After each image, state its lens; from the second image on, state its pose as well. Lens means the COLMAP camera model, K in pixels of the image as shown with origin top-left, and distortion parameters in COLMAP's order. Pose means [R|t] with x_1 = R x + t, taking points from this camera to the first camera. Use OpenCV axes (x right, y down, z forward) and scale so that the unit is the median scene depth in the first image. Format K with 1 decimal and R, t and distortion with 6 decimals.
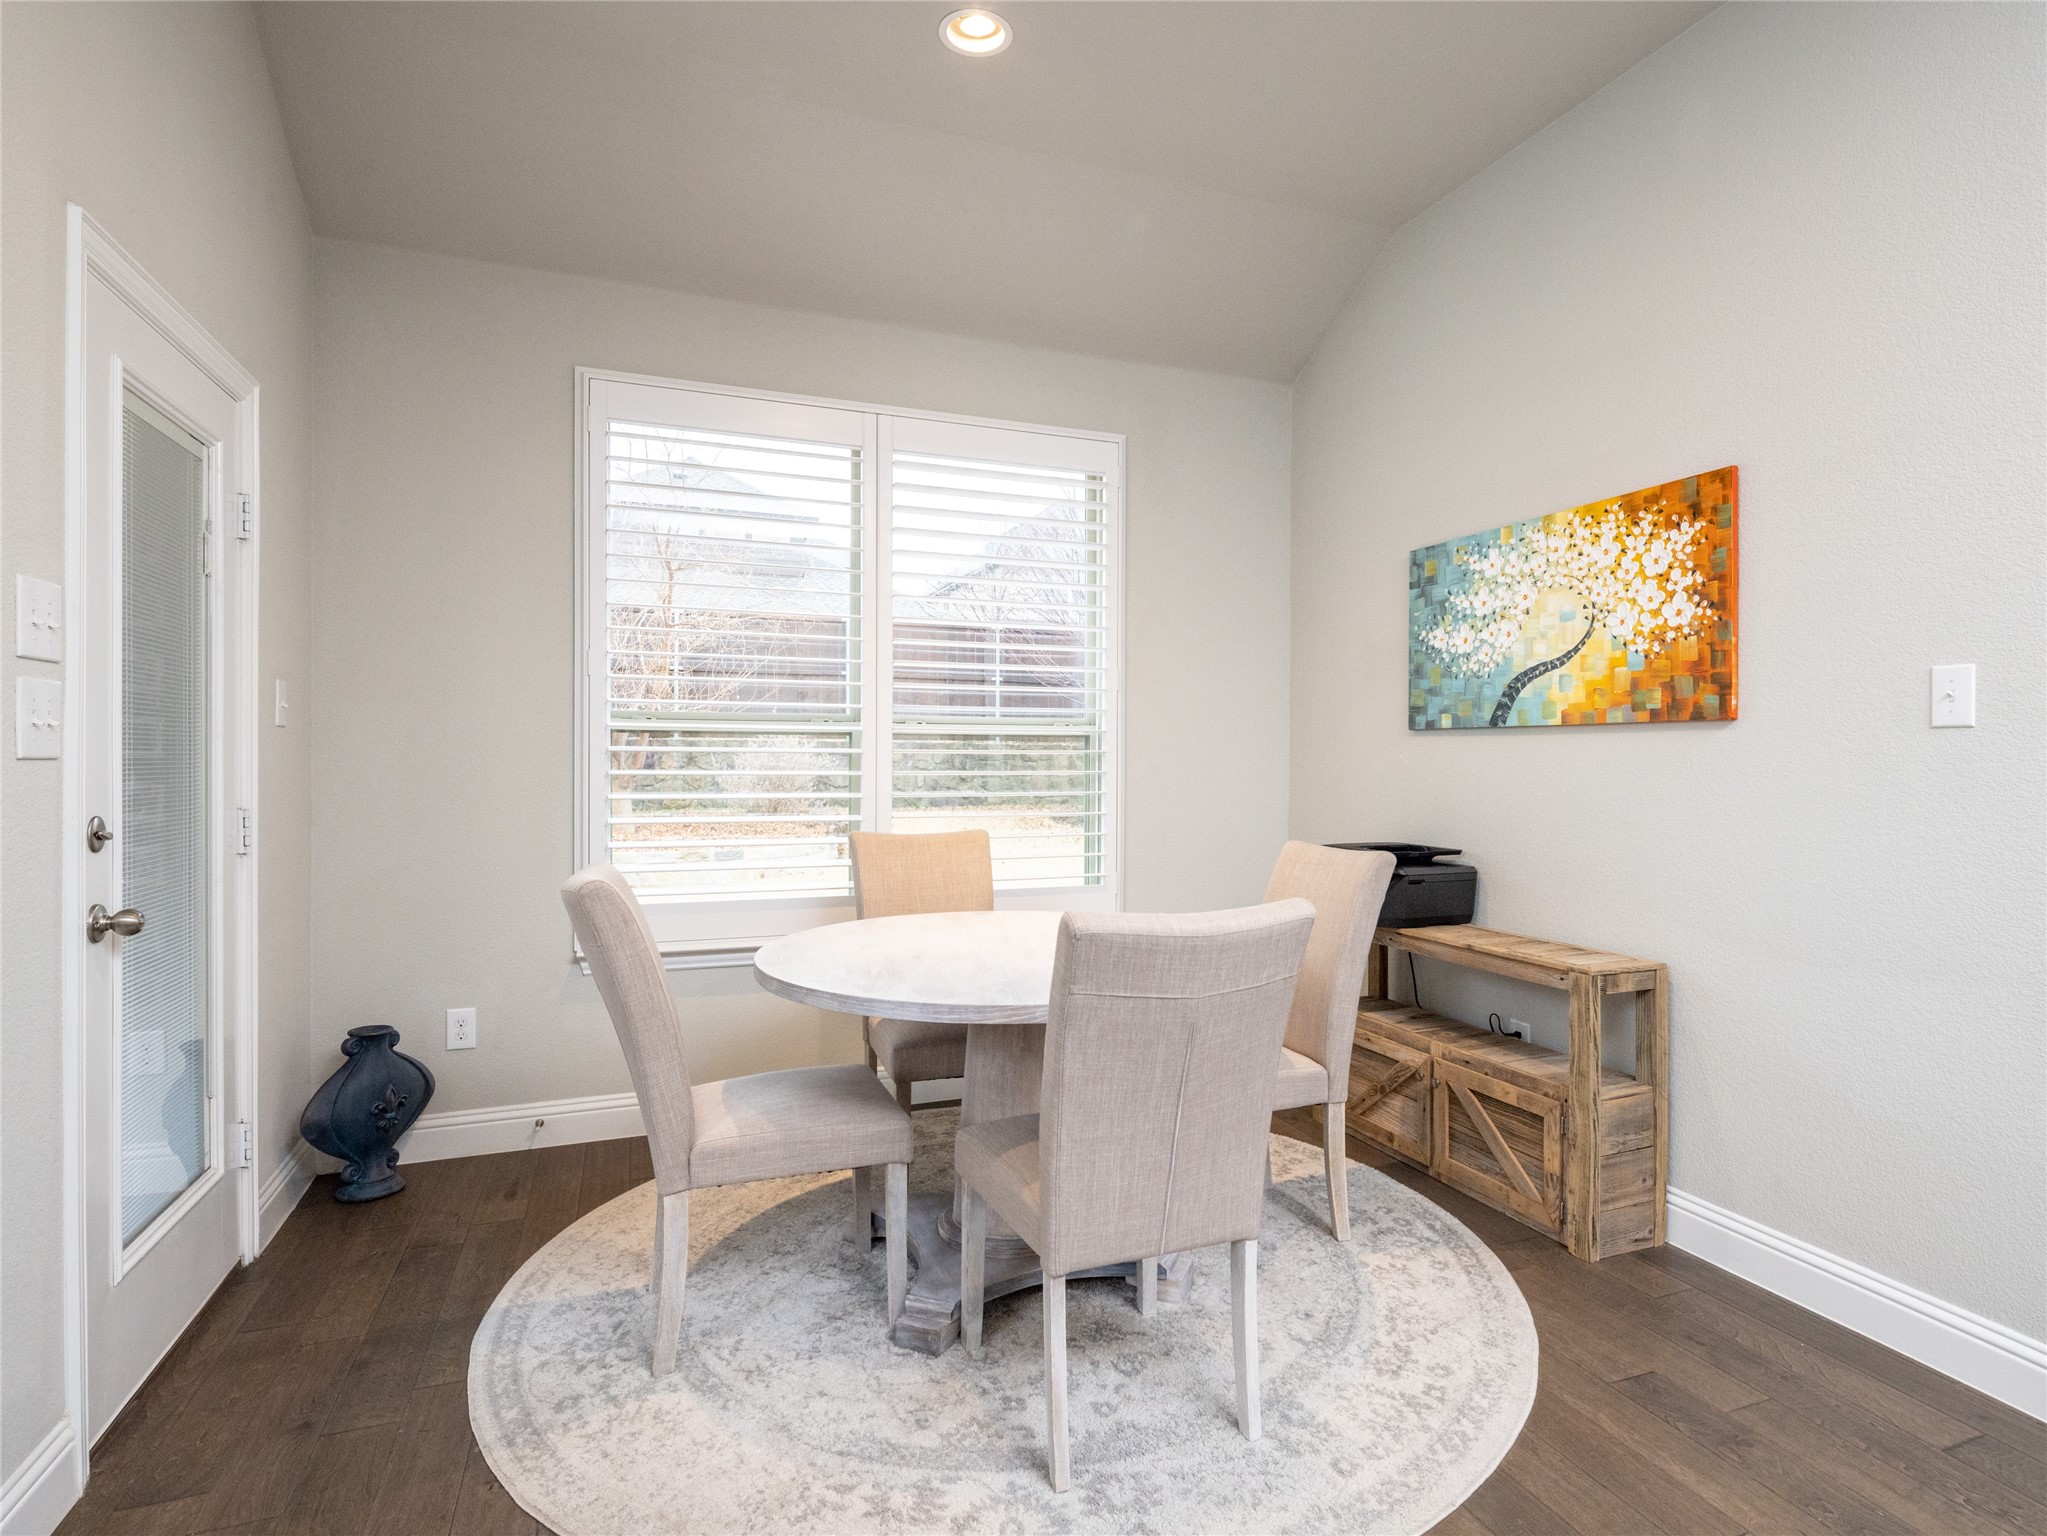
lens RADIAL K [[1130.5, 0, 1014.6], [0, 1130.5, 762.7], [0, 0, 1]] dist [-0.001388, -0.001536]
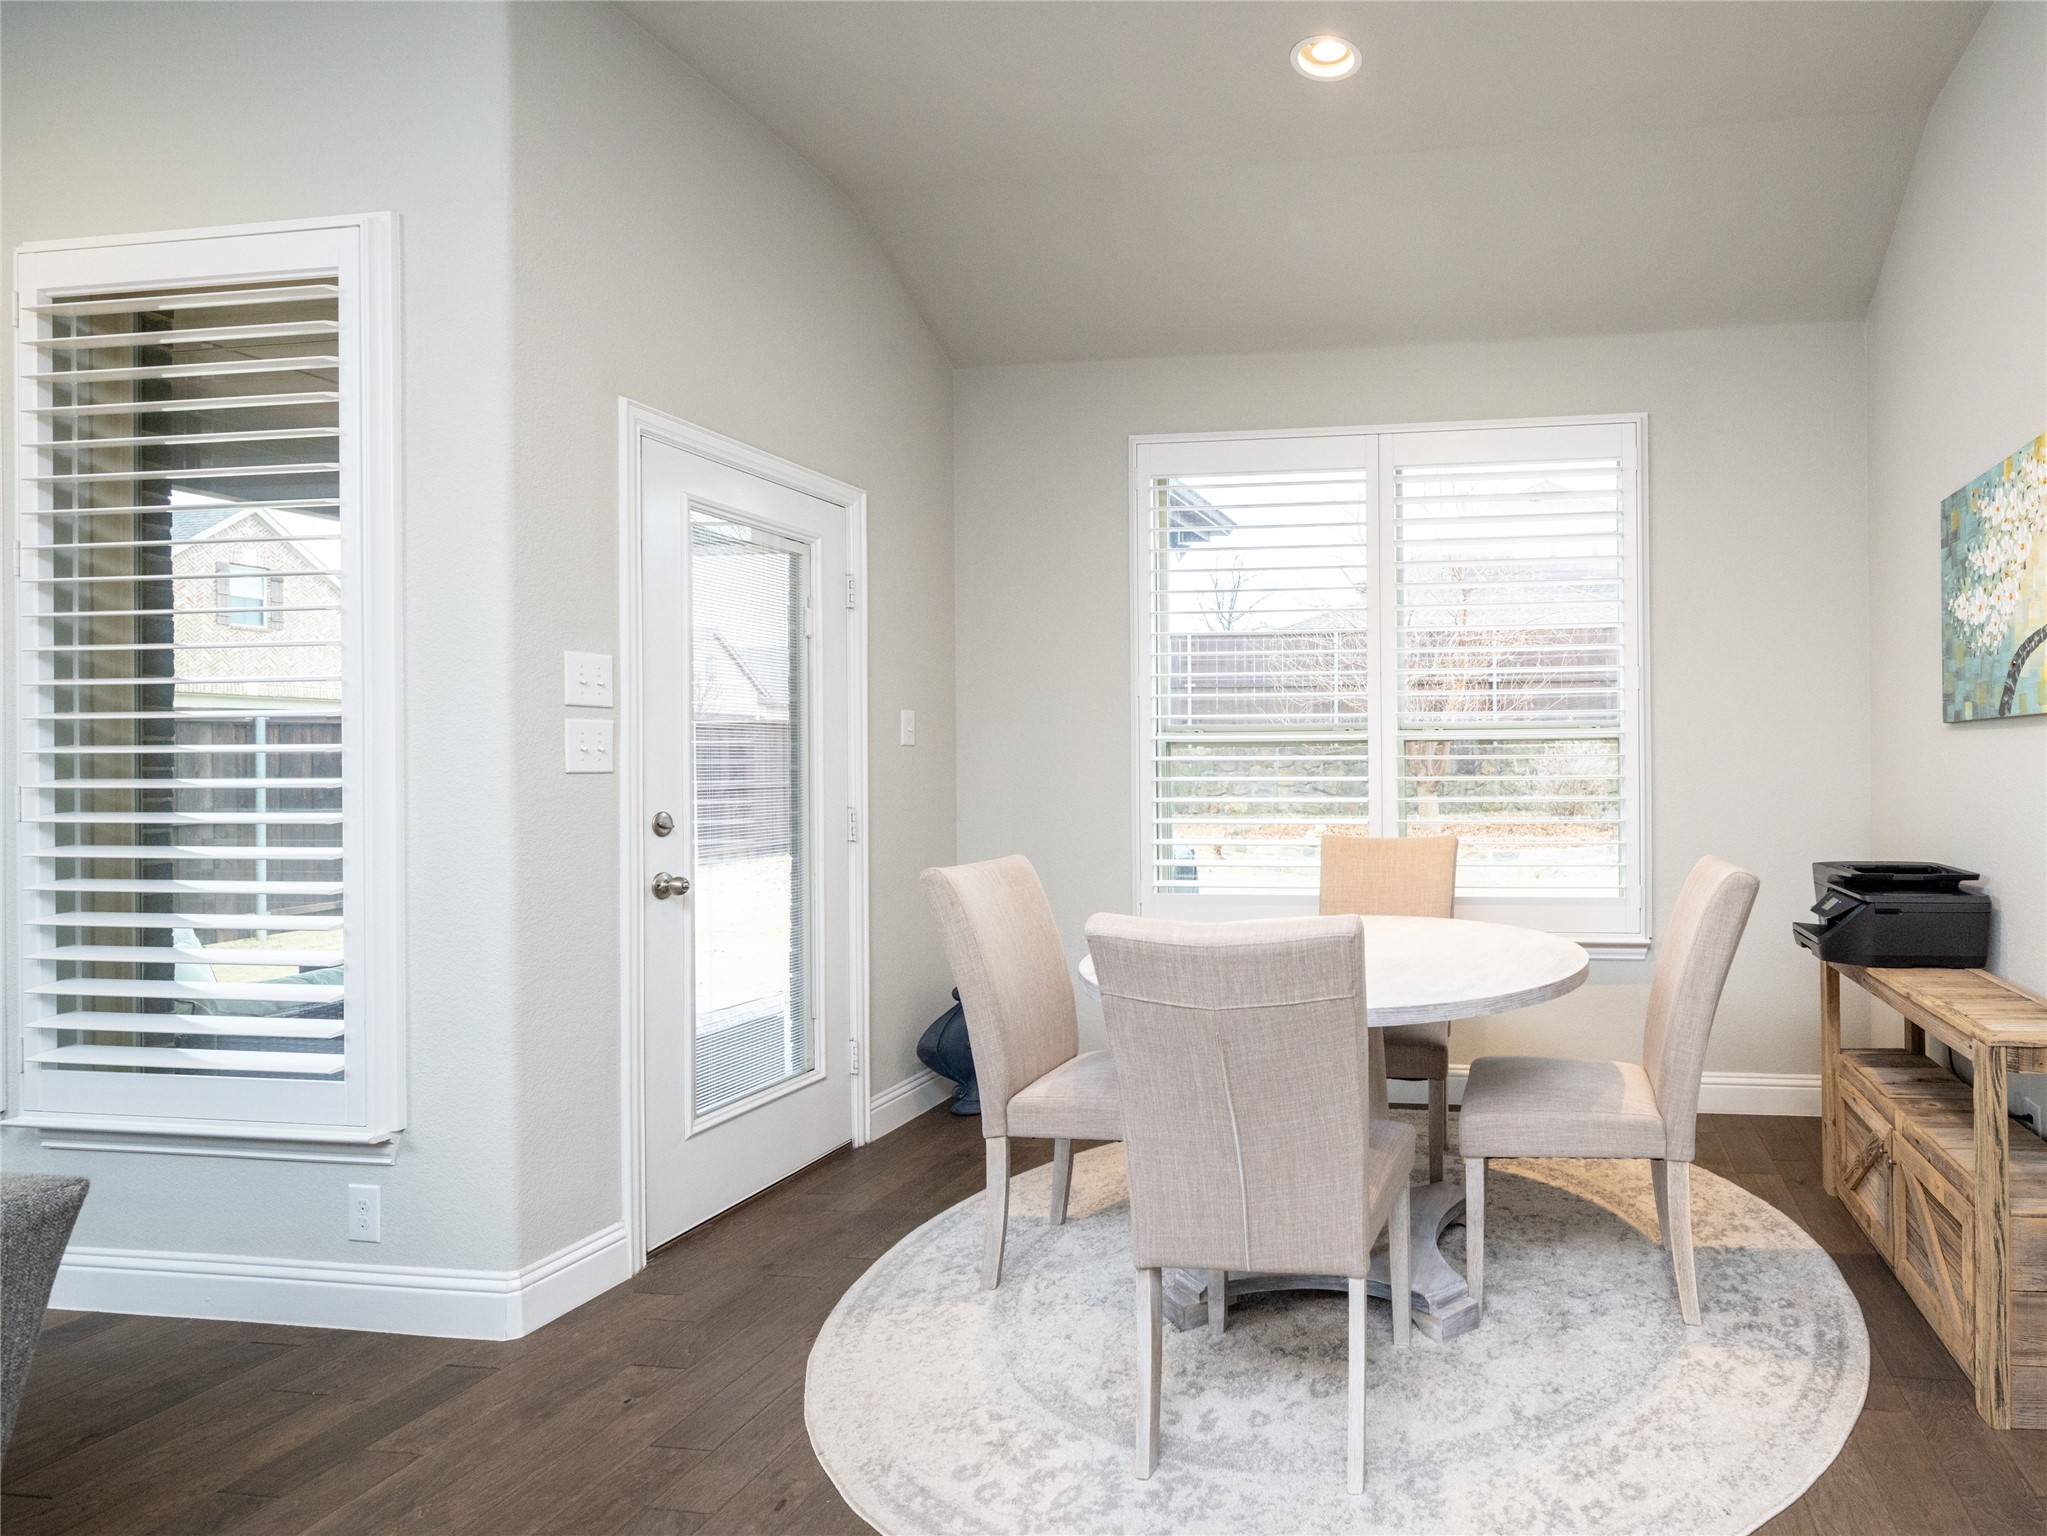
lens RADIAL K [[1094.8, 0, 1337.8], [0, 1094.8, 758.8], [0, 0, 1]] dist [-0.001565, -0.001487]
pose [[0.872175, -0.012608, -0.489032, 0.387839], [0.009049, 0.999913, -0.009641, 0.000202], [0.489110, 0.003984, 0.872213, 0.119941]]
